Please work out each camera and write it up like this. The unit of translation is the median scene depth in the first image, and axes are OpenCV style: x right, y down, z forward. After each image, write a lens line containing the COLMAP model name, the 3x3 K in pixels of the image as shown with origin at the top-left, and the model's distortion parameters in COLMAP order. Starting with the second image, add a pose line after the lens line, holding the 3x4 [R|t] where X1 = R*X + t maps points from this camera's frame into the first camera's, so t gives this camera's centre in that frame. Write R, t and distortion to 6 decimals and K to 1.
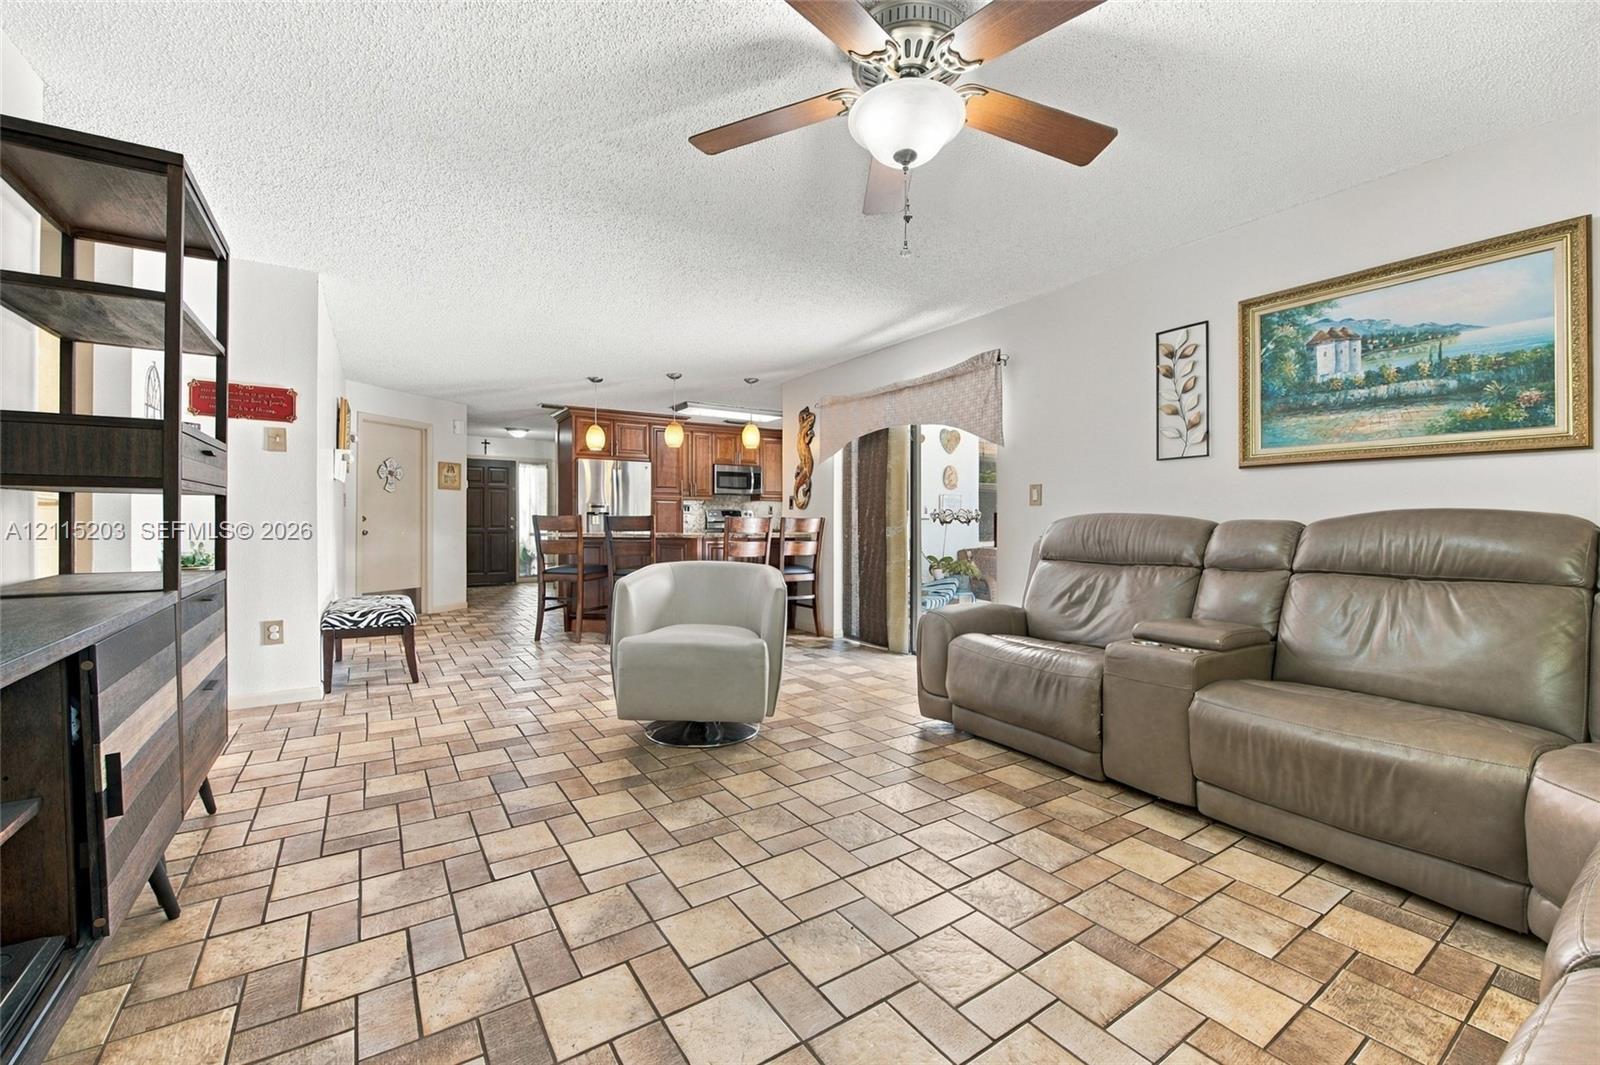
lens RADIAL K [[651.2, 0, 806.0], [0, 651.2, 525.1], [0, 0, 1]] dist [-0.016453, -0.000668]
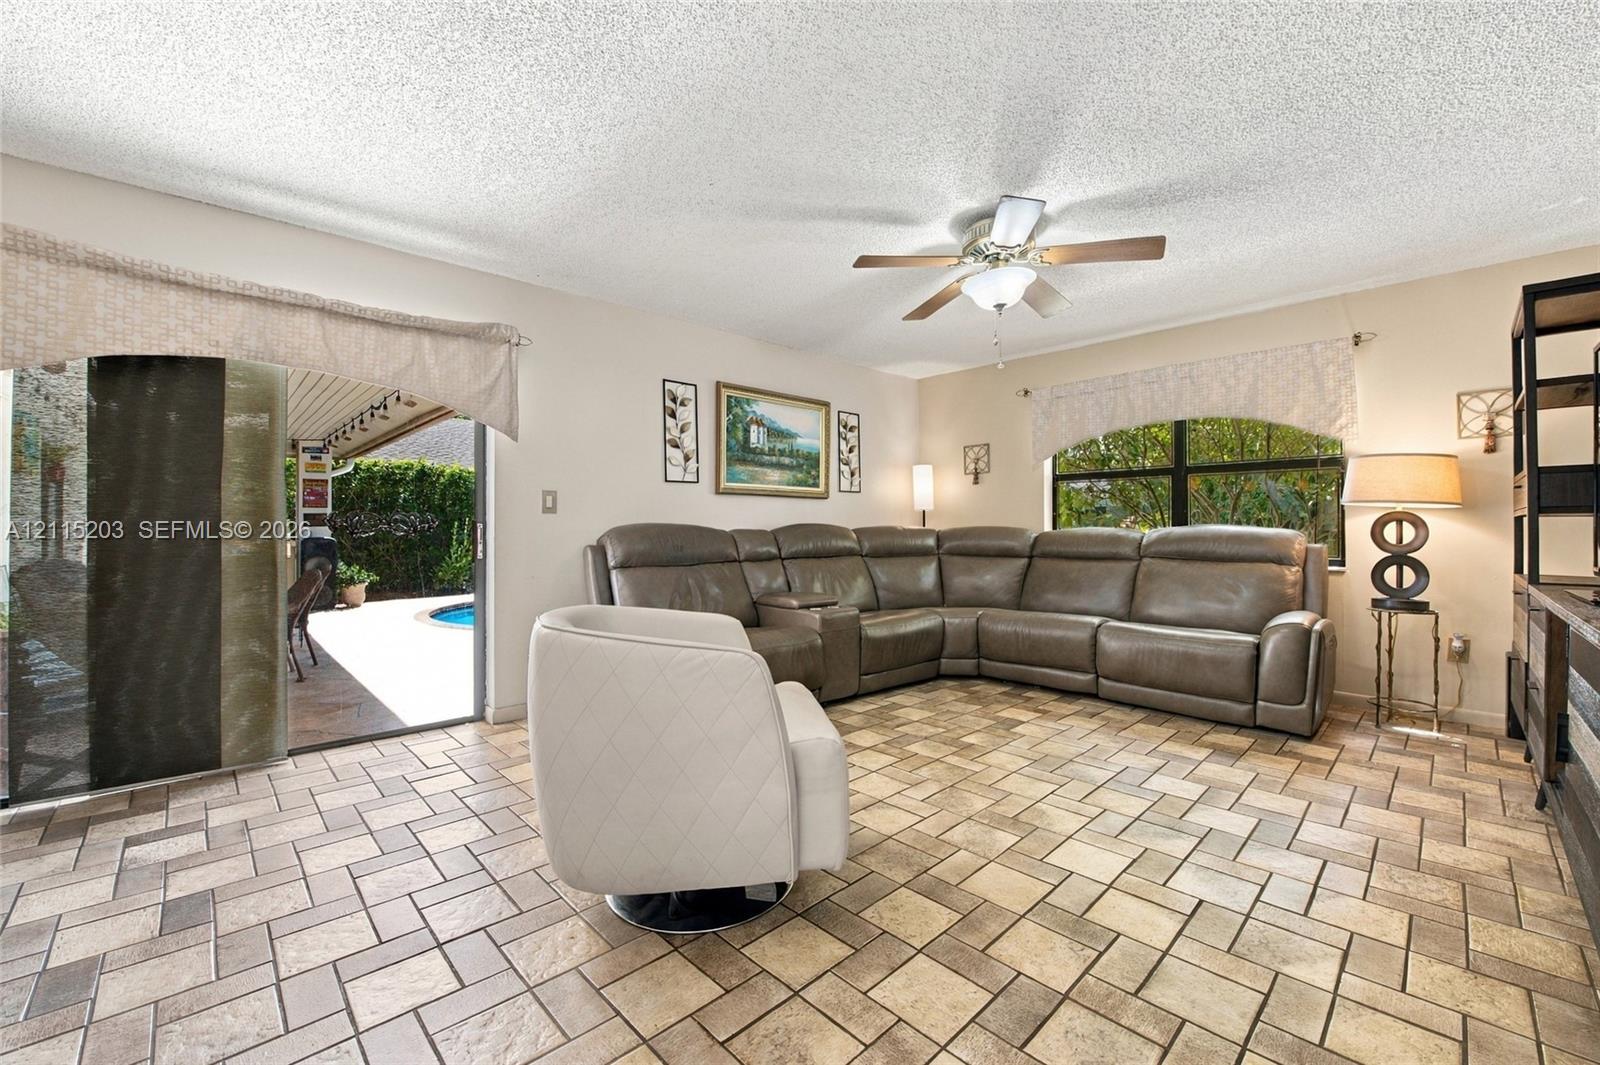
lens RADIAL K [[634.1, 0, 800.9], [0, 634.1, 532.8], [0, 0, 1]] dist [-0.015629, -0.000021]
pose [[-0.164368, -0.012750, 0.986317, -0.921030], [0.001030, 0.999914, 0.013097, -0.020754], [-0.986399, 0.003169, -0.164341, 1.225146]]
